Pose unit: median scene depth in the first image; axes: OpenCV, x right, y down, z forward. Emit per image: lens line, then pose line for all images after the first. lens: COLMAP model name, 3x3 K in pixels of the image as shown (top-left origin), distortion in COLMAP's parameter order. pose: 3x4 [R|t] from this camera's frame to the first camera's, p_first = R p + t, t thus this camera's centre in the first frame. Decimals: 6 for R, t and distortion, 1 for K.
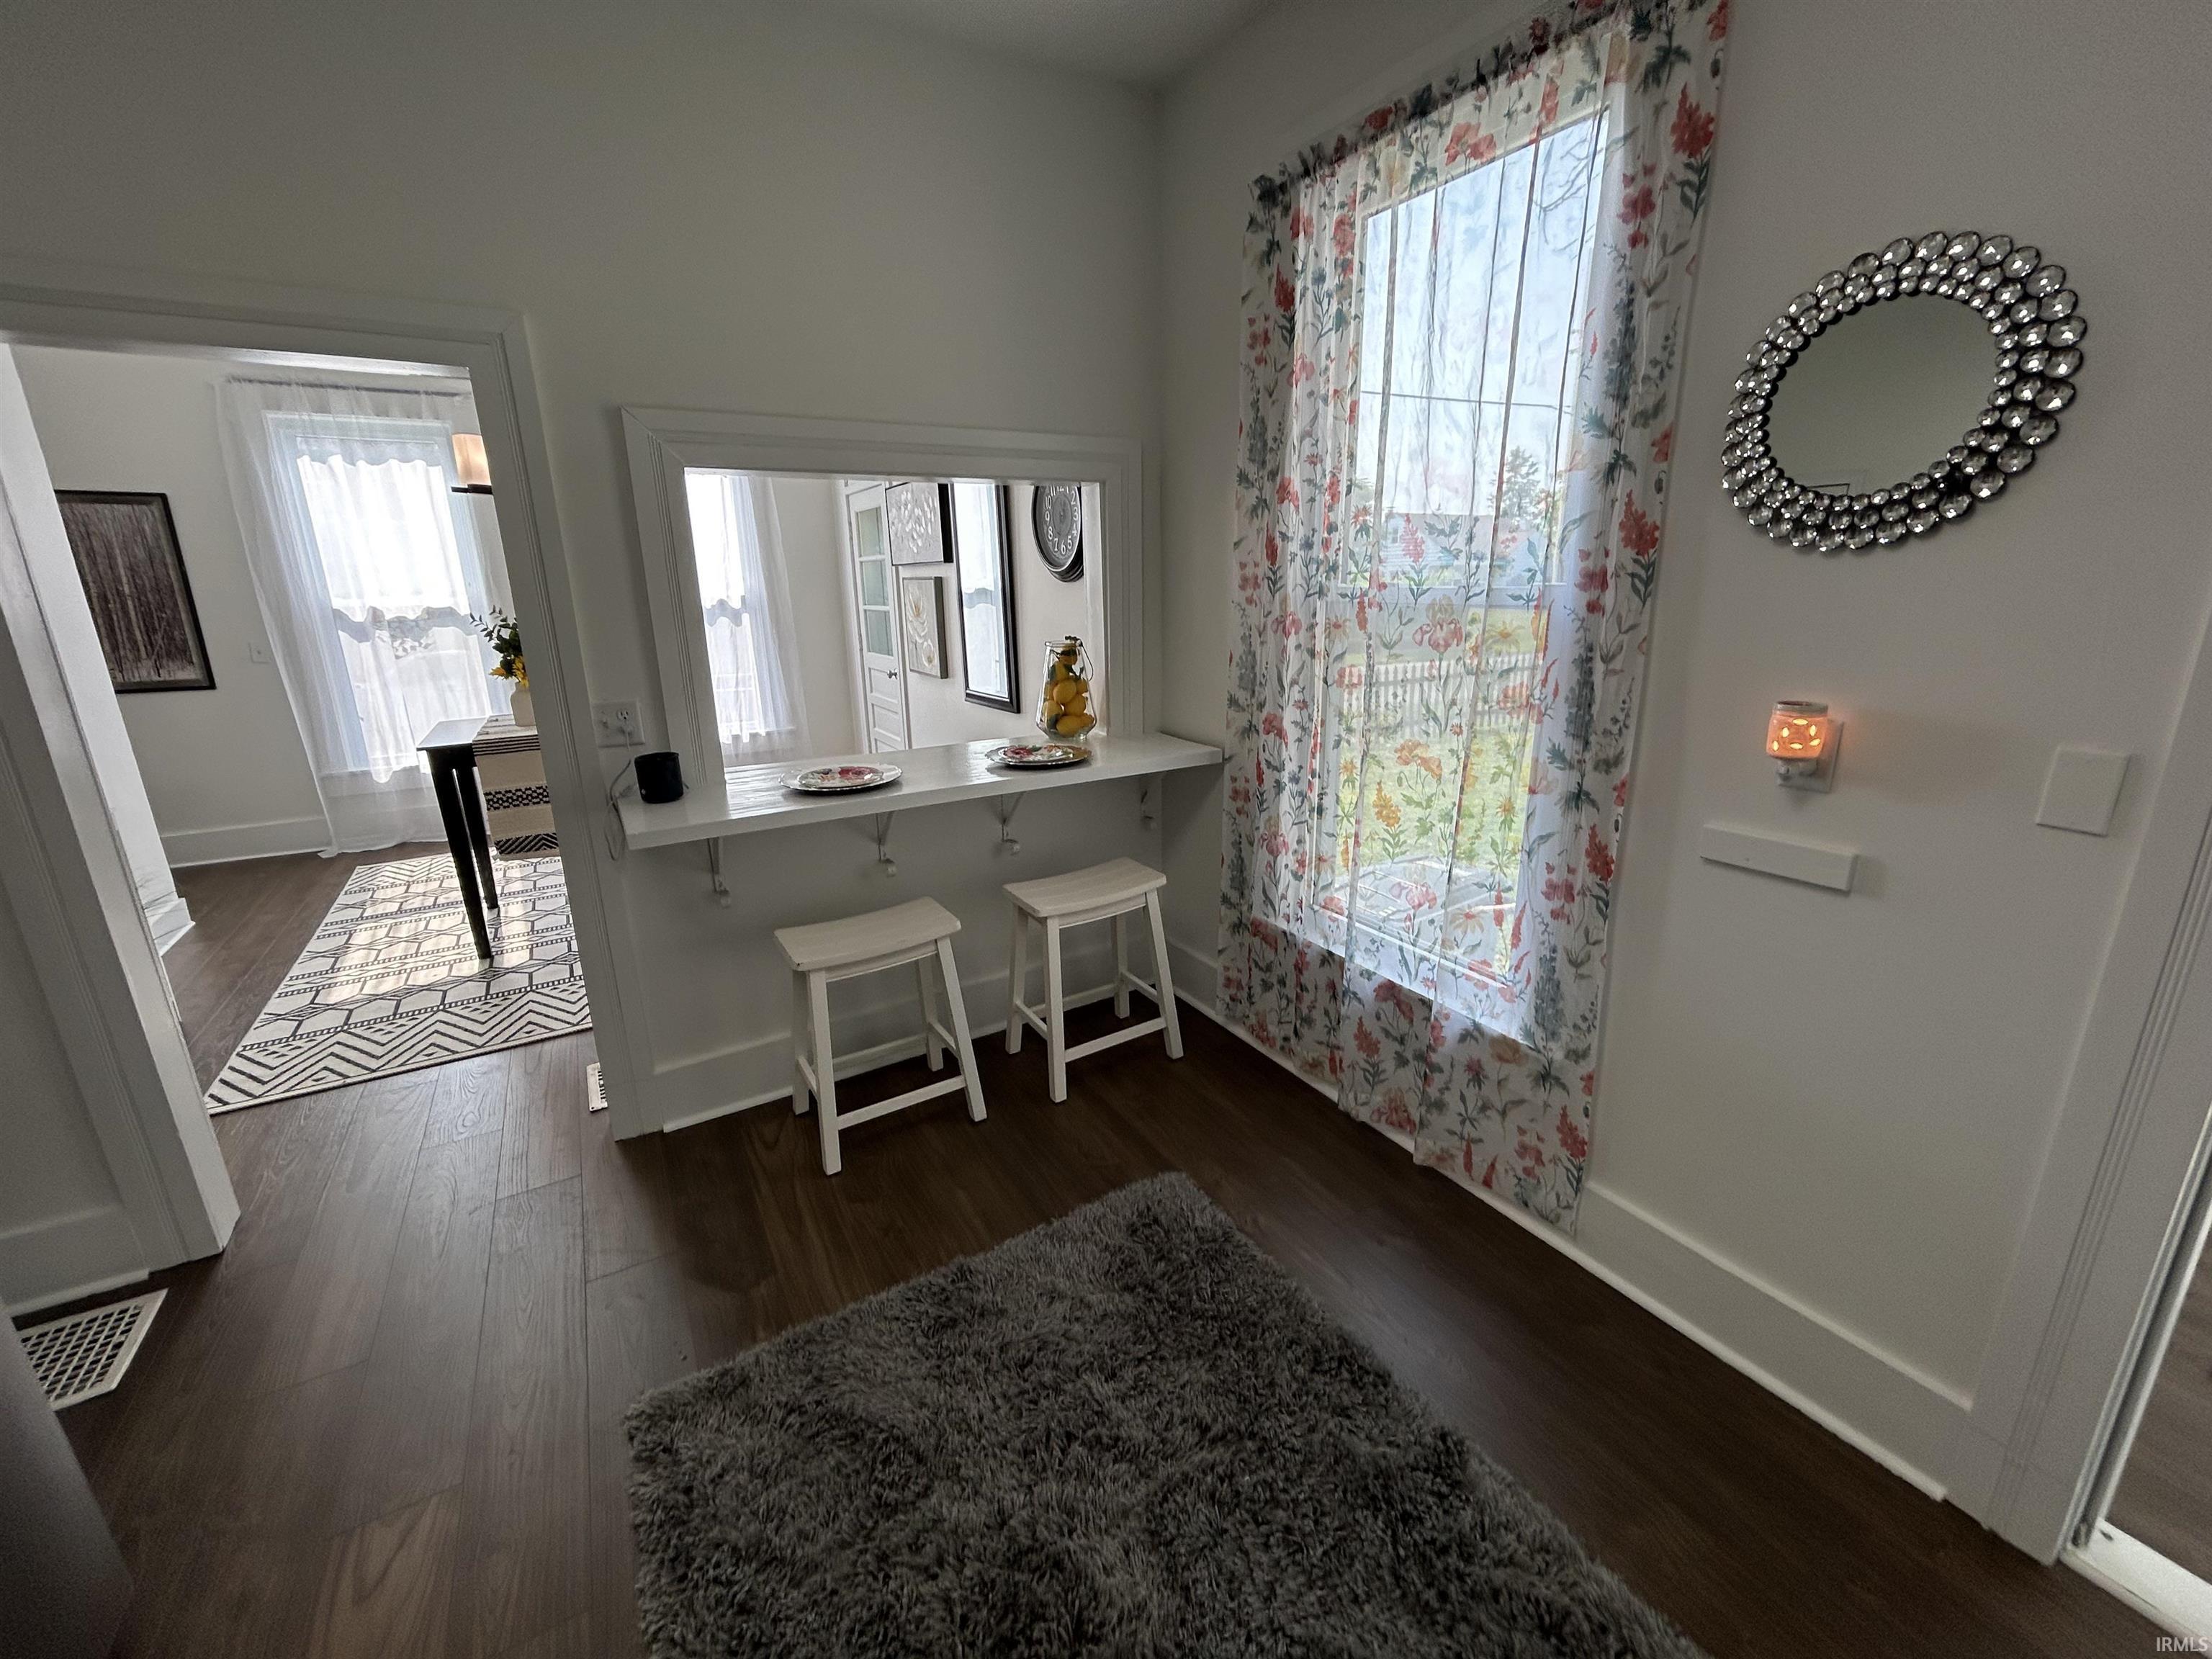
lens RADIAL K [[903.1, 0, 1110.6], [0, 903.1, 823.7], [0, 0, 1]] dist [-0.001830, 0.004979]
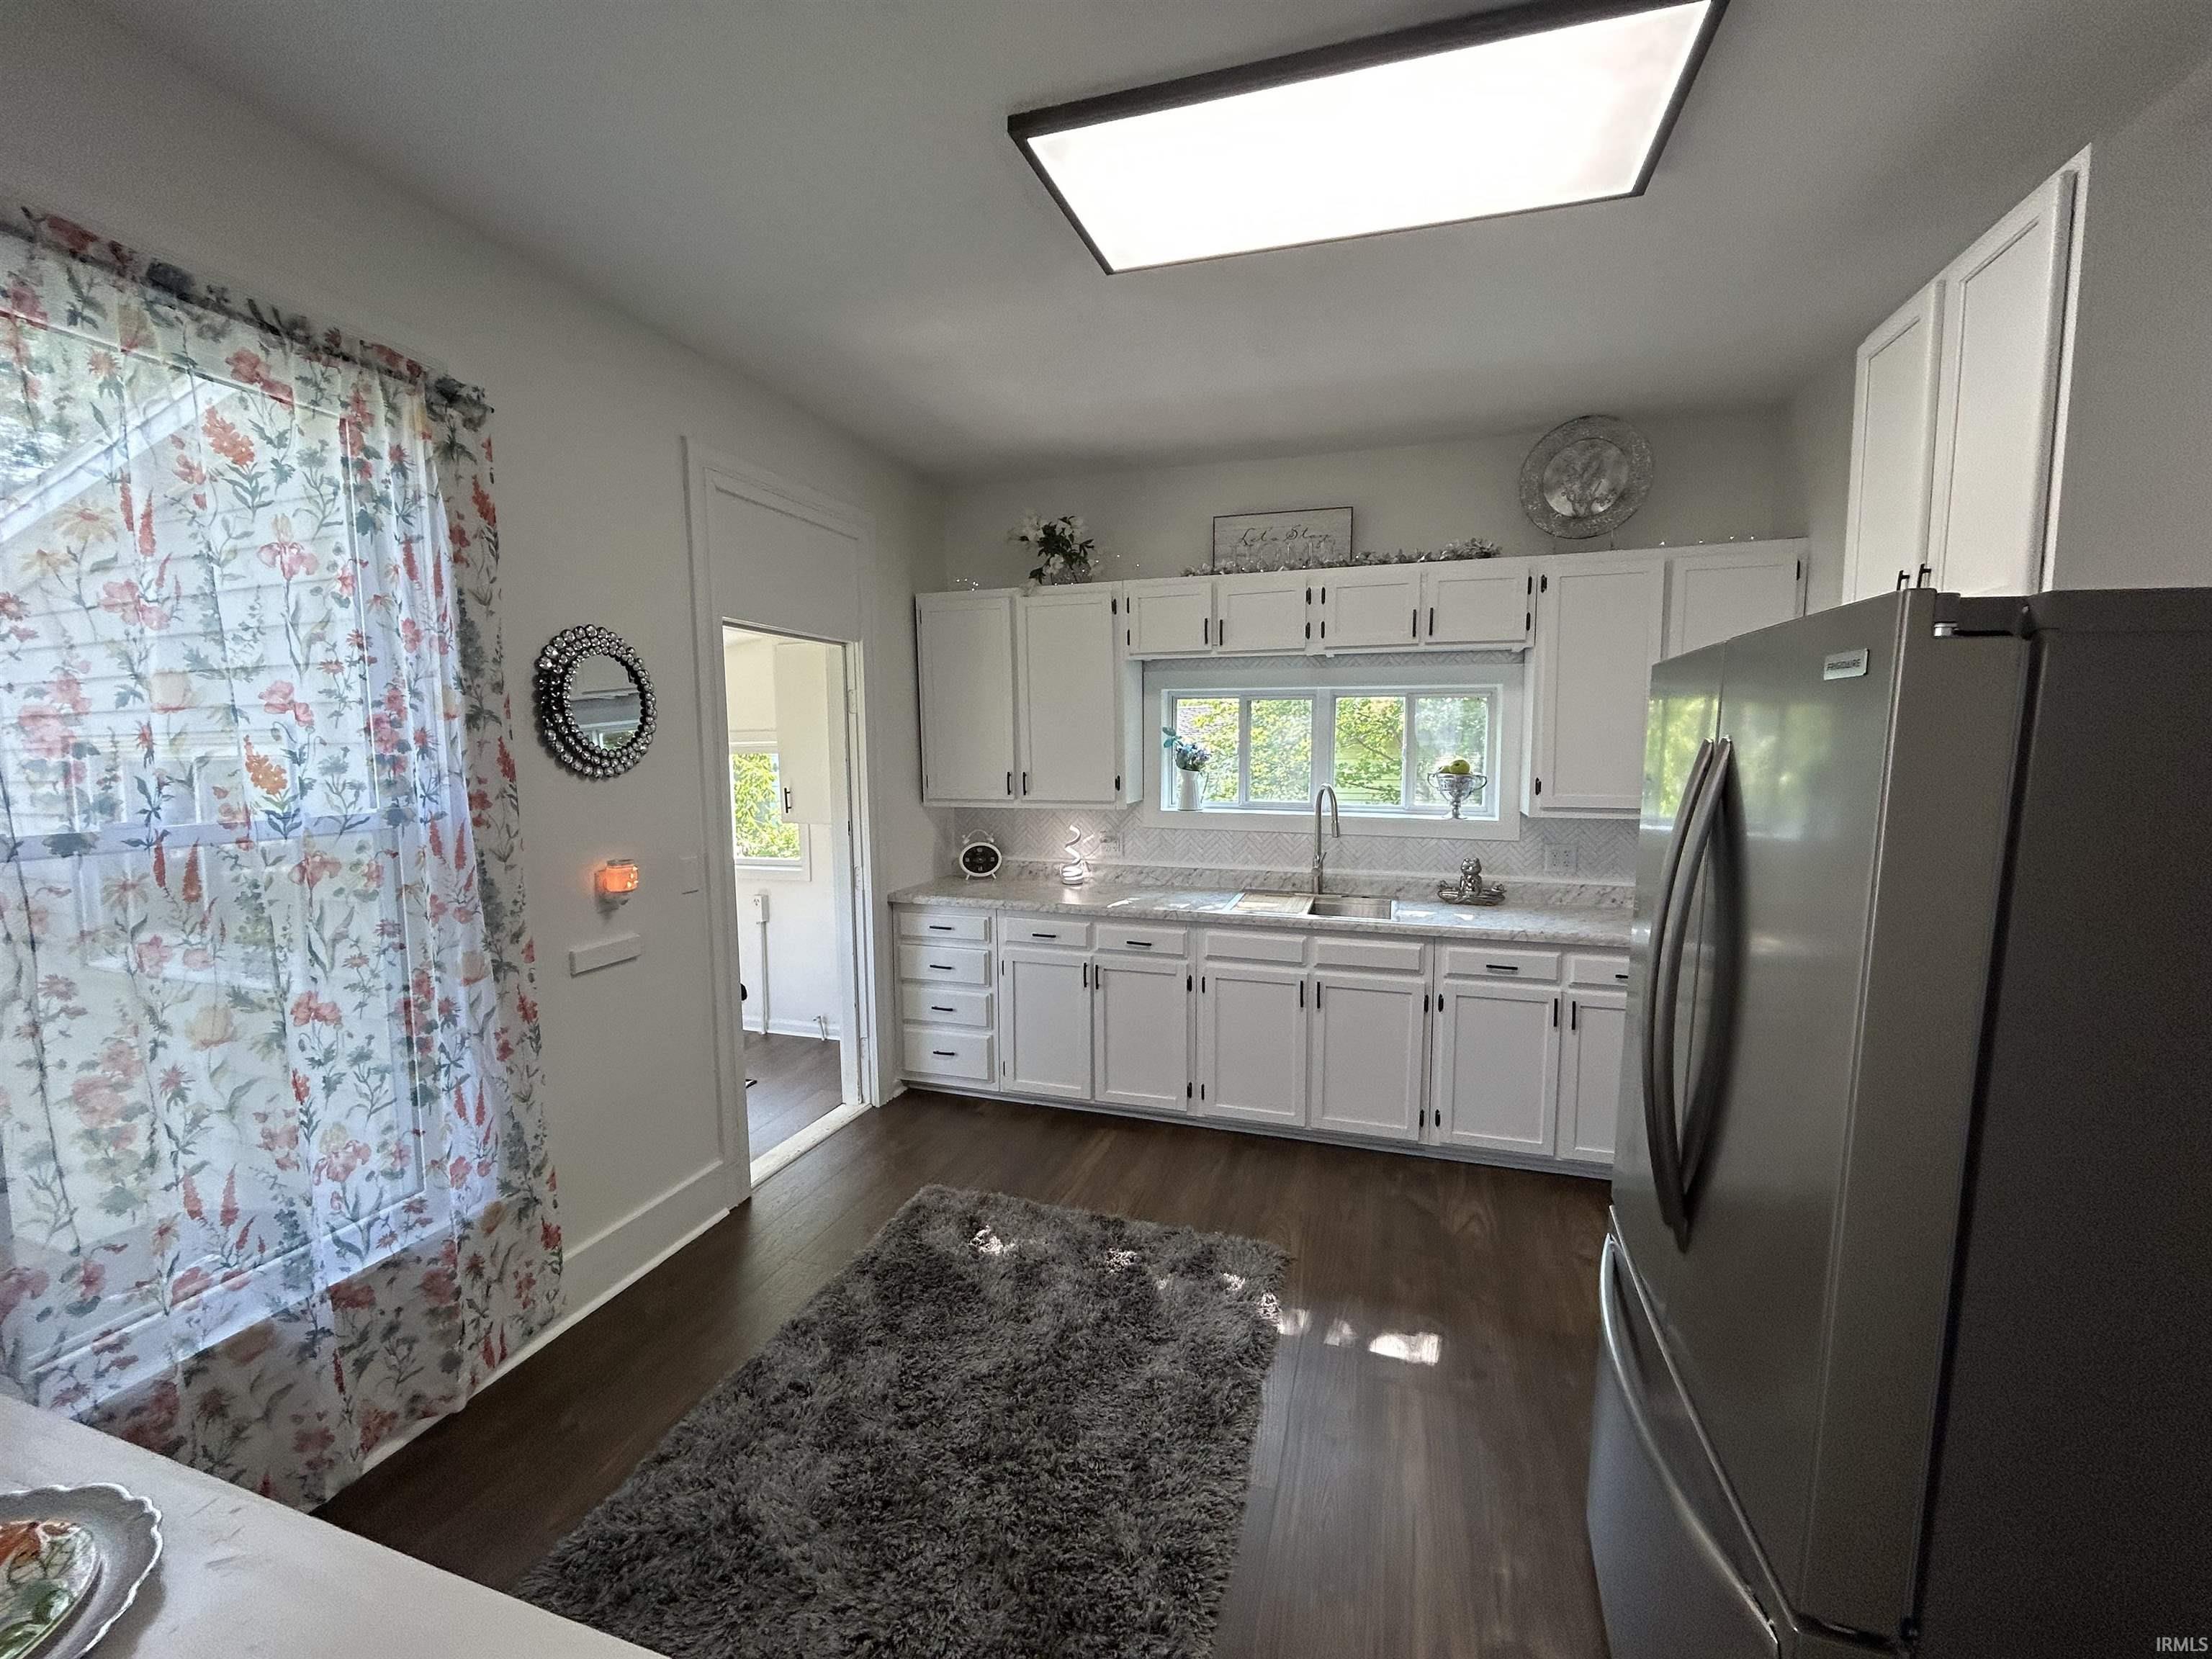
lens RADIAL K [[903.1, 0, 1110.6], [0, 903.1, 823.7], [0, 0, 1]] dist [-0.001830, 0.004979]
pose [[-0.666912, -0.043719, 0.743853, -0.912933], [0.214093, 0.944942, 0.247486, -0.332385], [-0.713718, 0.324305, -0.620833, 1.063522]]
